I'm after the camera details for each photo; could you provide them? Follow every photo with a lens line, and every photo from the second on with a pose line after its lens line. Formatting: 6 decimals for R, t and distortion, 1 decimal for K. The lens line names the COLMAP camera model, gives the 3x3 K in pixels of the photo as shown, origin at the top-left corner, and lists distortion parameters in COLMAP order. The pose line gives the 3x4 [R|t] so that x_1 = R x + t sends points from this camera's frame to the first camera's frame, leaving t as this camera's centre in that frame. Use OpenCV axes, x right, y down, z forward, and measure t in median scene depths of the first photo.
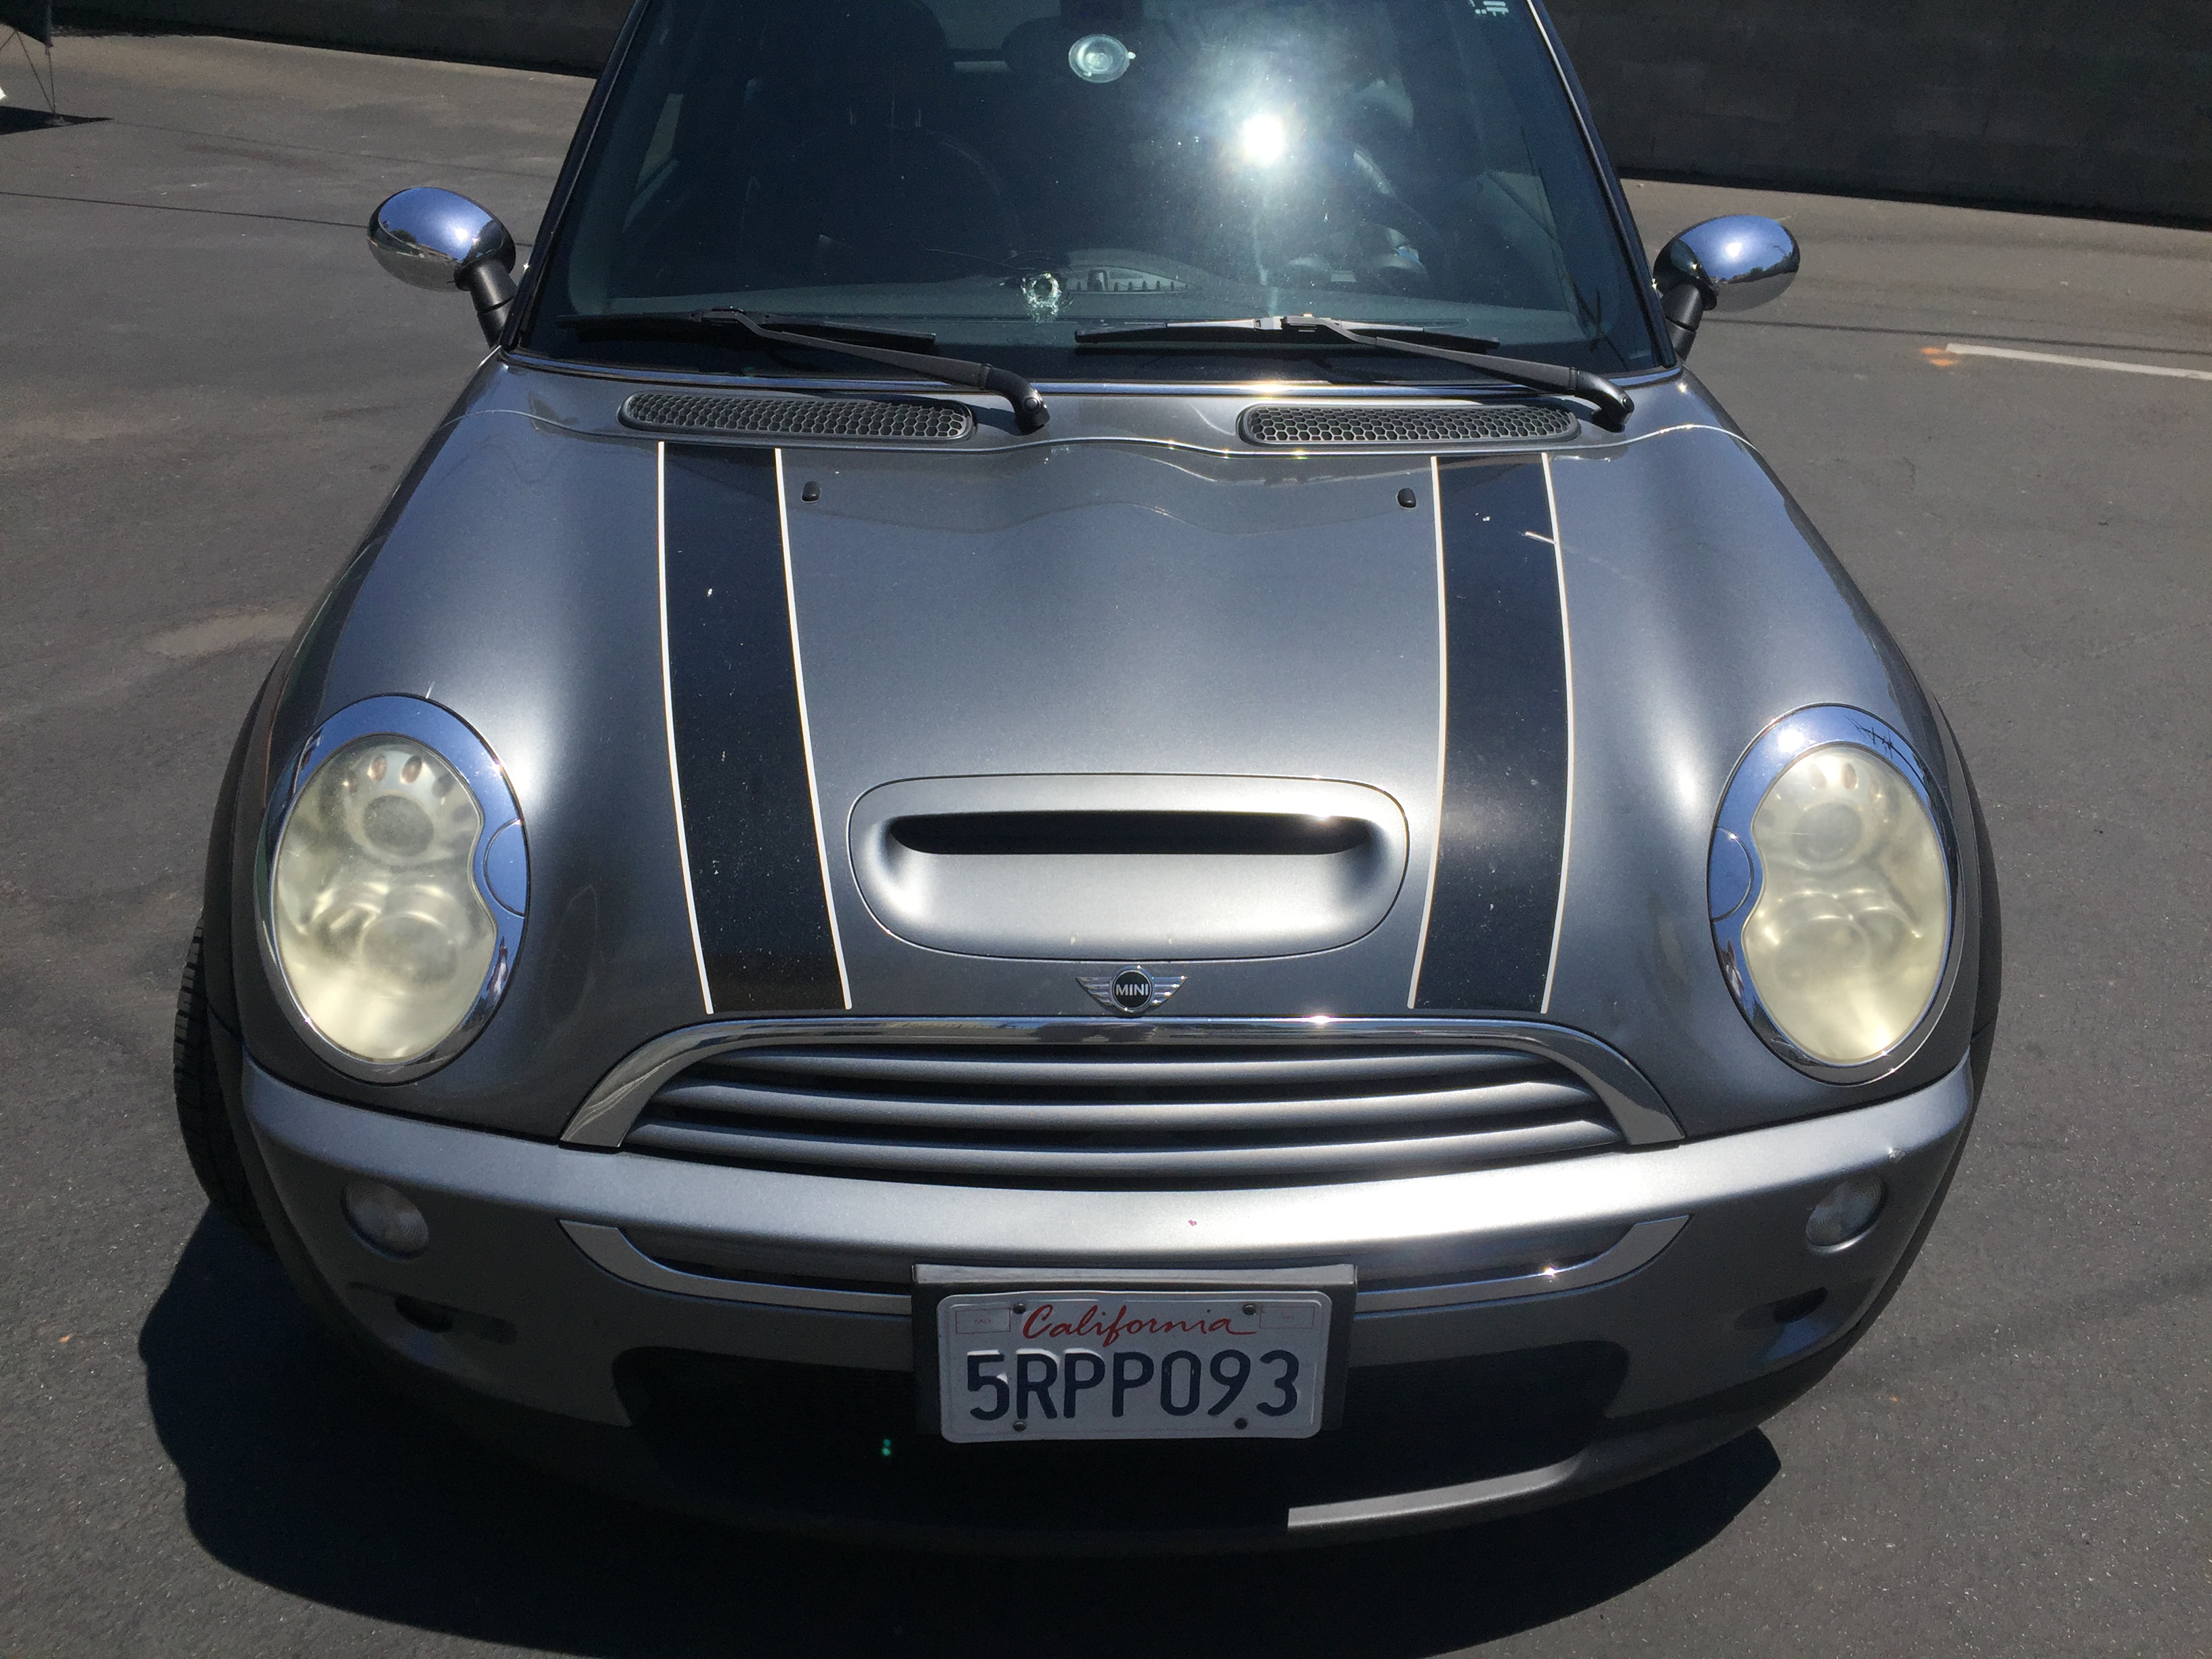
lens RADIAL K [[1901.9, 0, 1102.6], [0, 1901.9, 829.0], [0, 0, 1]] dist [0.085564, -0.124501]
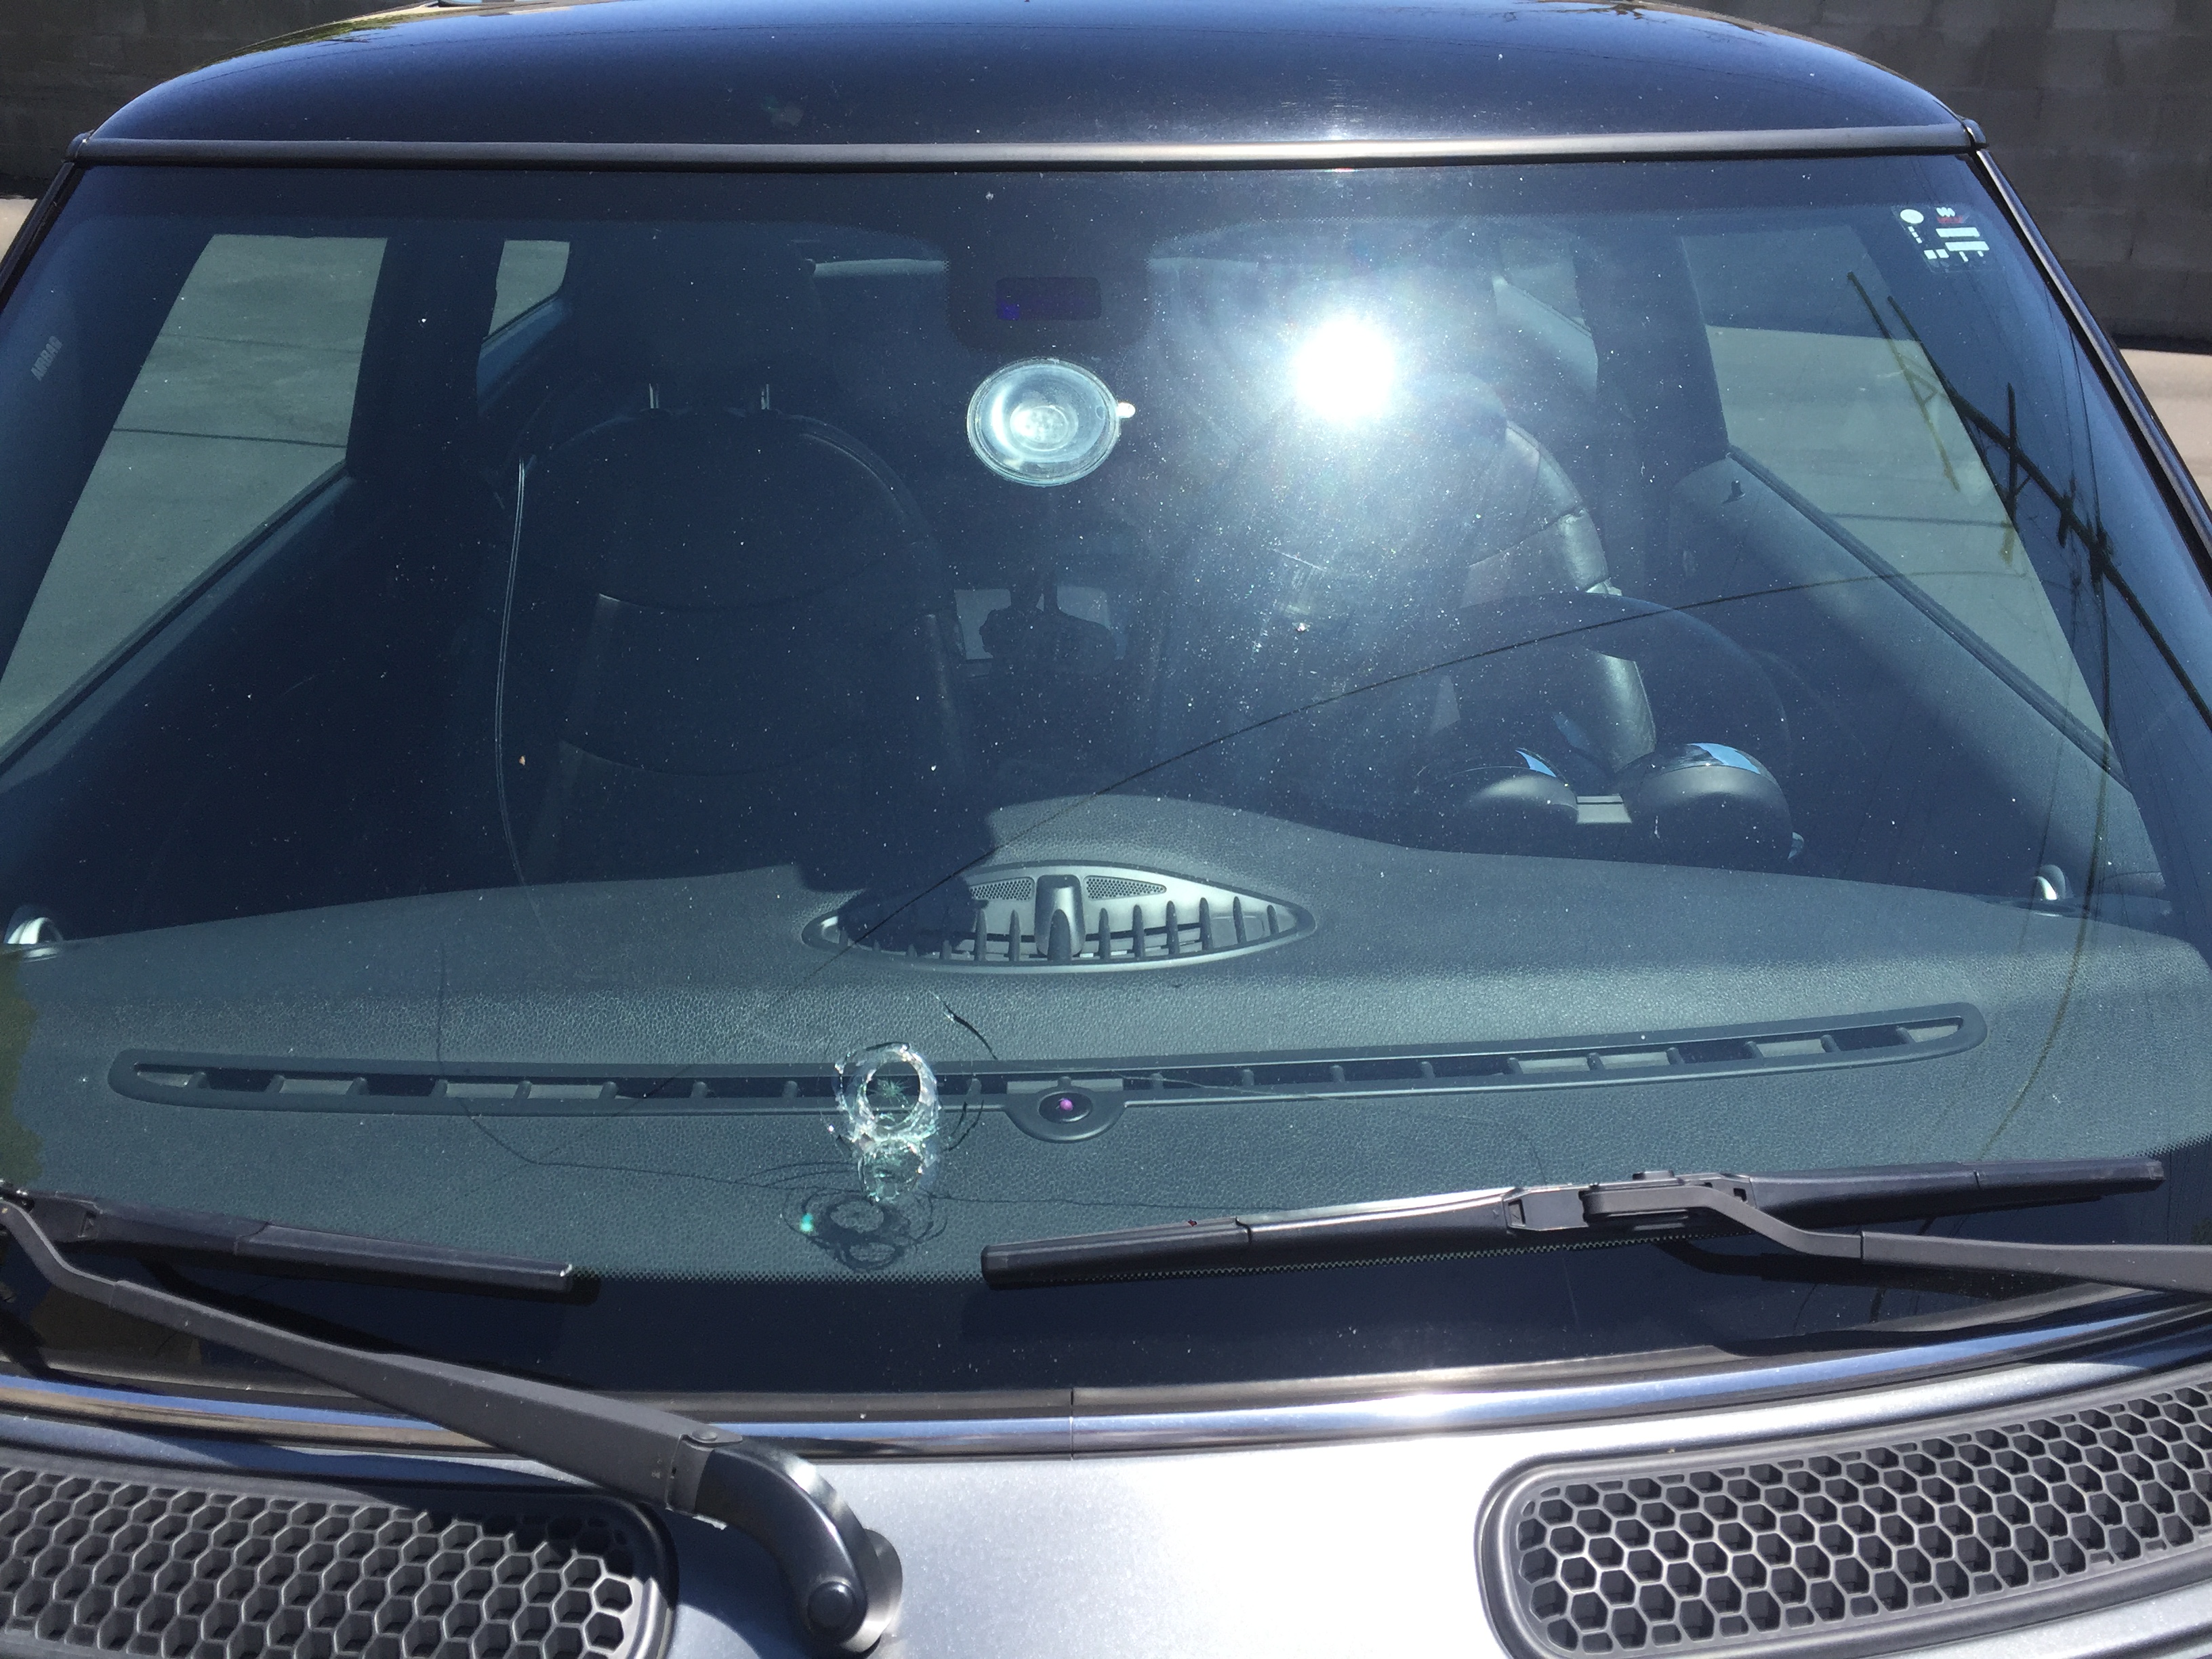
lens RADIAL K [[1901.9, 0, 1114.1], [0, 1901.9, 840.0], [0, 0, 1]] dist [0.085564, -0.124501]
pose [[0.999644, -0.026663, -0.000347, 0.011218], [0.026618, 0.998550, -0.046782, -0.311869], [0.001594, 0.046756, 0.998905, 0.645134]]
